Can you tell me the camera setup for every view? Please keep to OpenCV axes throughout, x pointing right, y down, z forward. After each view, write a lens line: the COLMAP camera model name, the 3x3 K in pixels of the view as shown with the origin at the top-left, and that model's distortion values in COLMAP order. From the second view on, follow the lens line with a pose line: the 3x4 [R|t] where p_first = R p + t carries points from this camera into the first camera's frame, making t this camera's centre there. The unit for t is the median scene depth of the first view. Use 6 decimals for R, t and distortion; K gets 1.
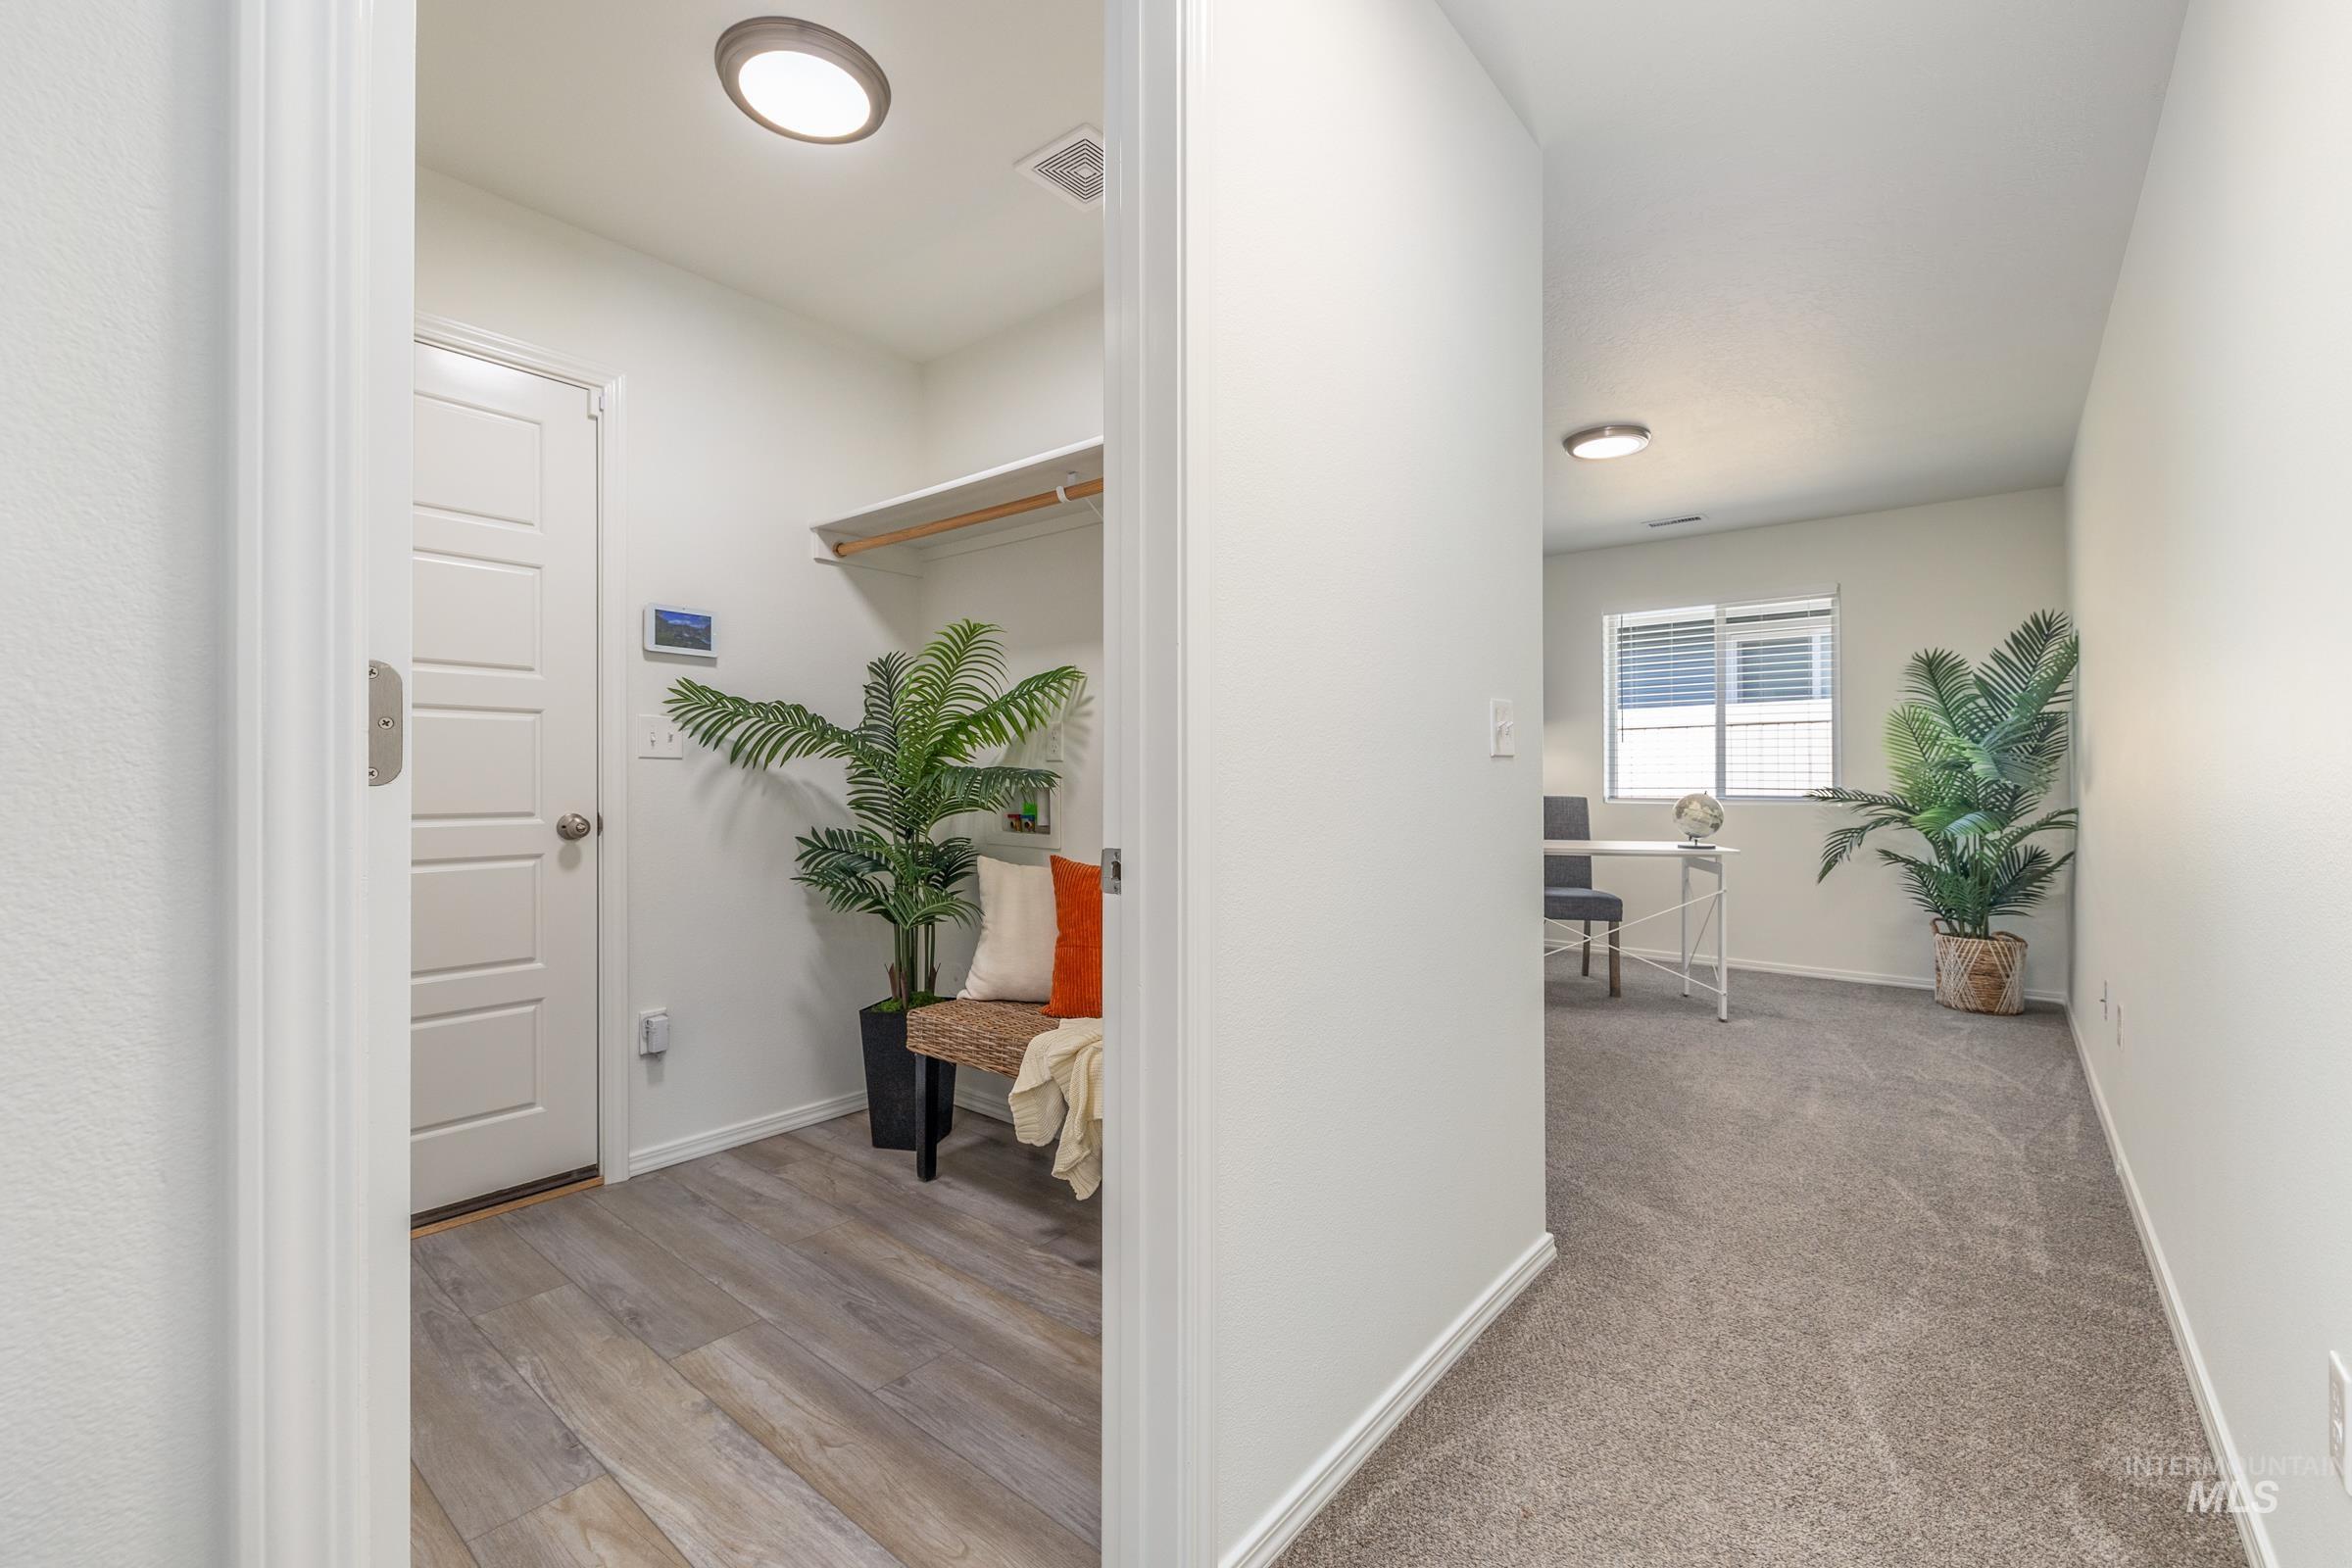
lens RADIAL K [[987.2, 0, 1179.2], [0, 987.2, 771.0], [0, 0, 1]] dist [-0.000516, -0.000225]
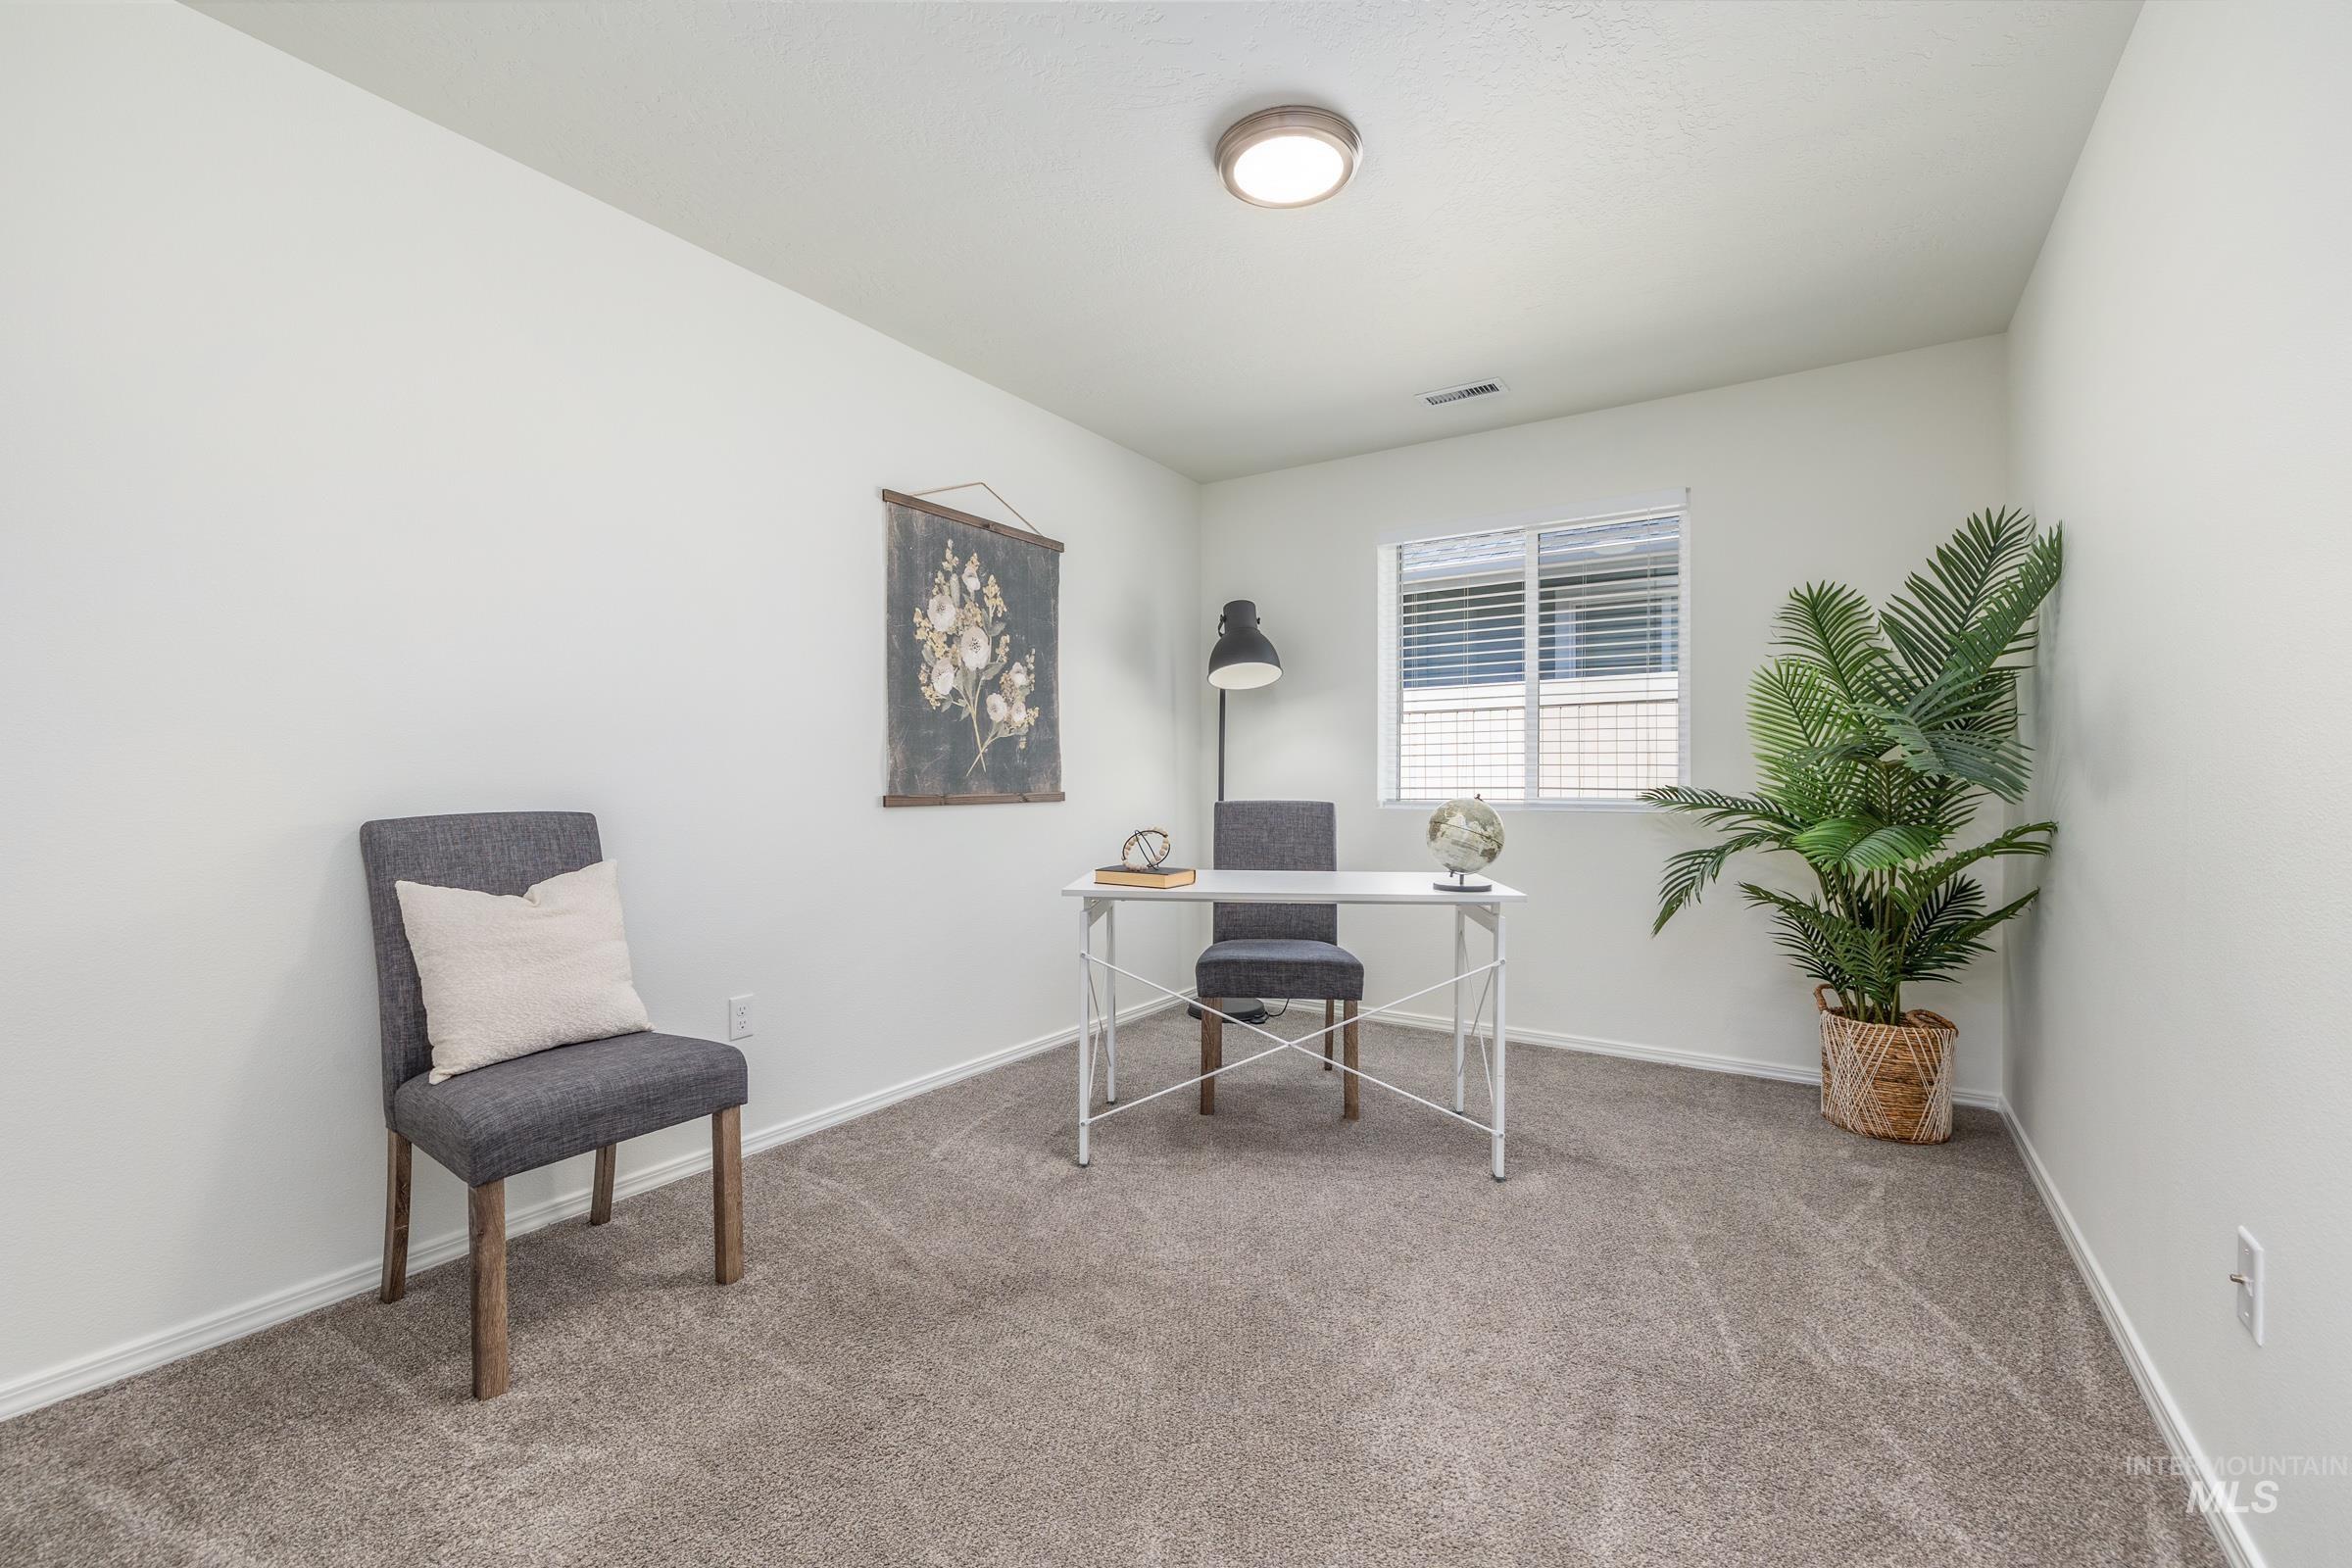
lens RADIAL K [[987.2, 0, 1175.9], [0, 987.2, 789.4], [0, 0, 1]] dist [-0.000516, -0.000225]
pose [[0.994395, -0.003449, 0.105674, 0.278605], [0.001376, 0.999805, 0.019681, 0.005035], [-0.105721, -0.019425, 0.994206, 0.407705]]
